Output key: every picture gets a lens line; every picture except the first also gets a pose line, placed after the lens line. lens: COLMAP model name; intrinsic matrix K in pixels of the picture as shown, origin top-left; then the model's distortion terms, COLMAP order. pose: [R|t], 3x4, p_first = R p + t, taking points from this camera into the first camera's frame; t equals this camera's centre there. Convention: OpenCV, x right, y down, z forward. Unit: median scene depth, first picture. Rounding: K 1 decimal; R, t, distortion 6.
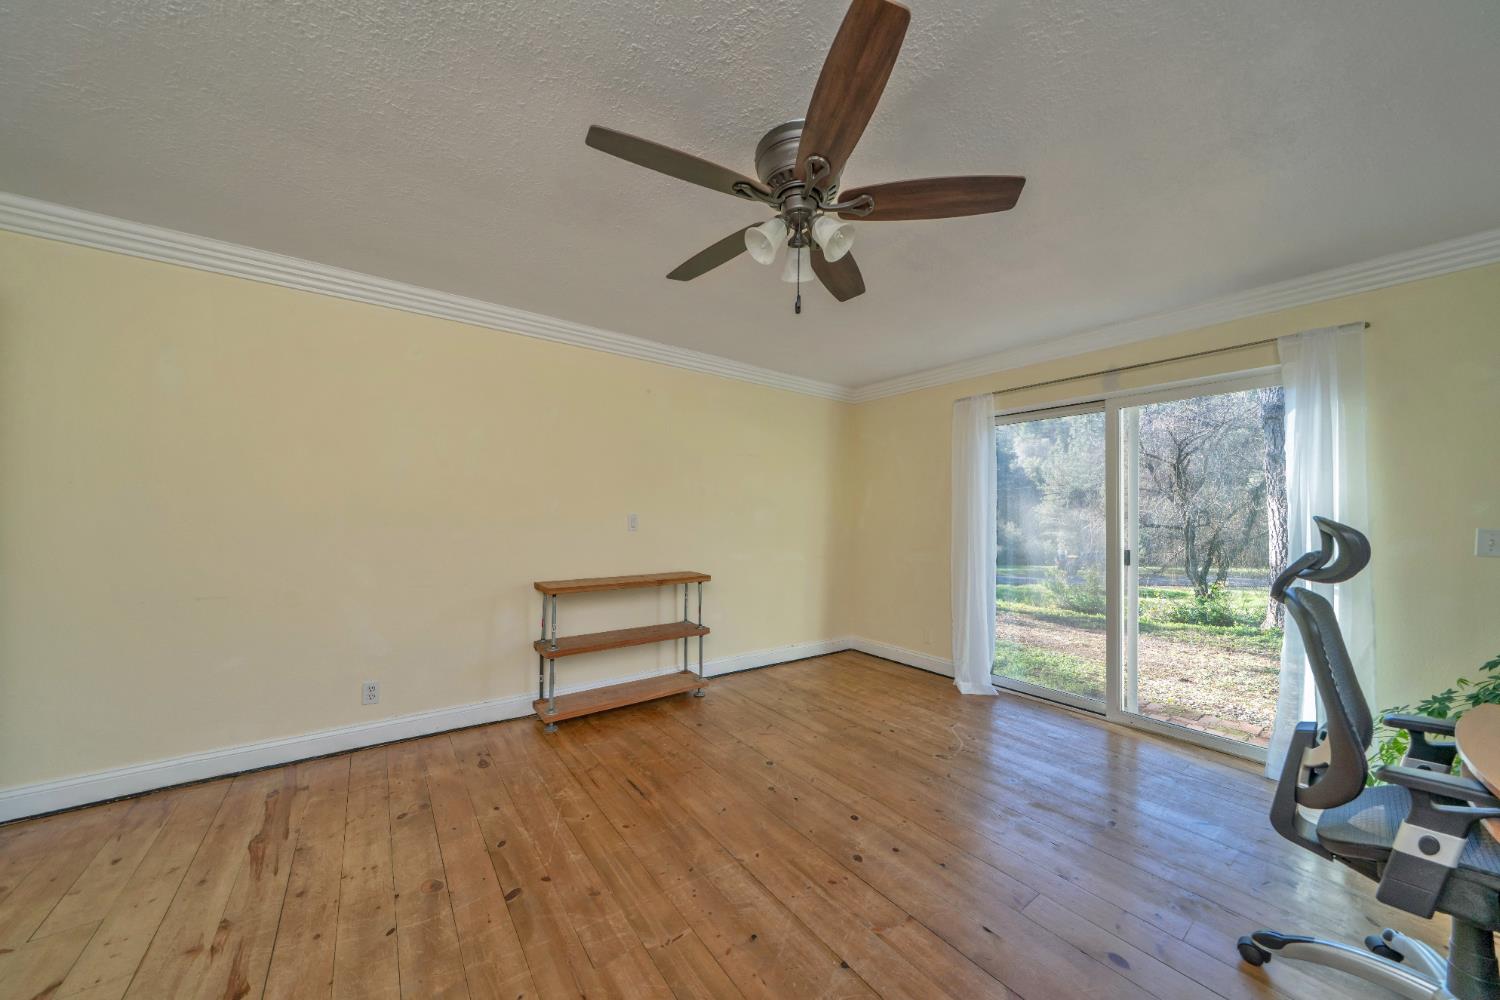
lens RADIAL K [[509.3, 0, 722.8], [0, 509.3, 510.9], [0, 0, 1]] dist [-0.003498, -0.000069]
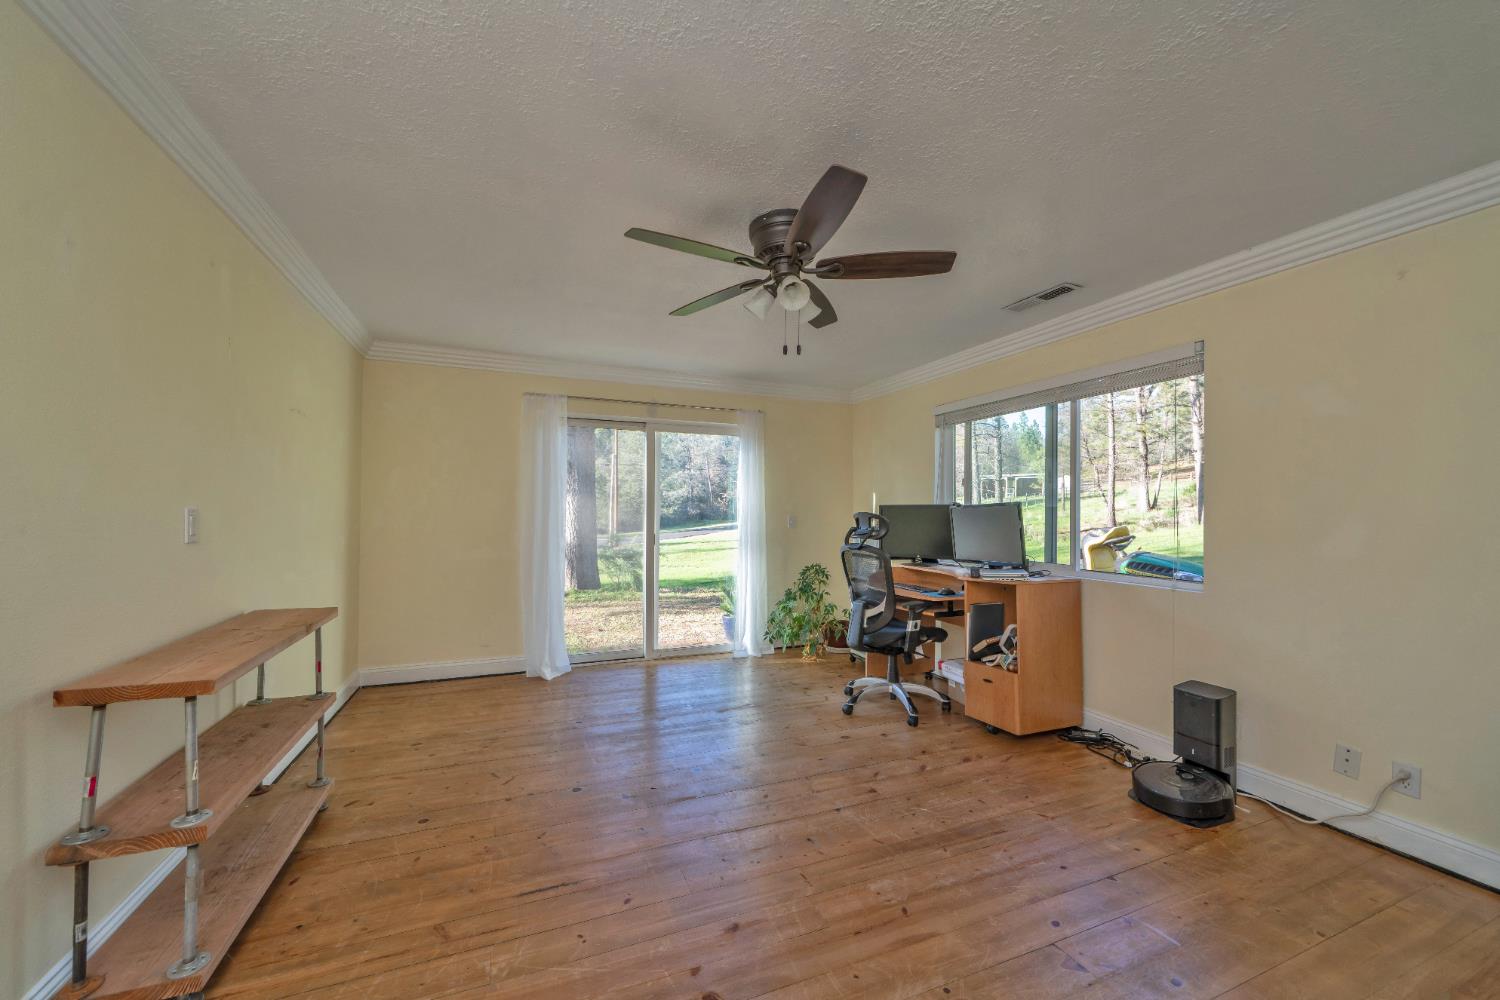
lens RADIAL K [[570.8, 0, 747.1], [0, 570.8, 505.7], [0, 0, 1]] dist [-0.004710, 0.000909]
pose [[0.221810, 0.001700, 0.975088, -0.648207], [-0.013514, 0.999908, 0.001331, -0.005407], [-0.974996, -0.013473, 0.221813, 0.393475]]
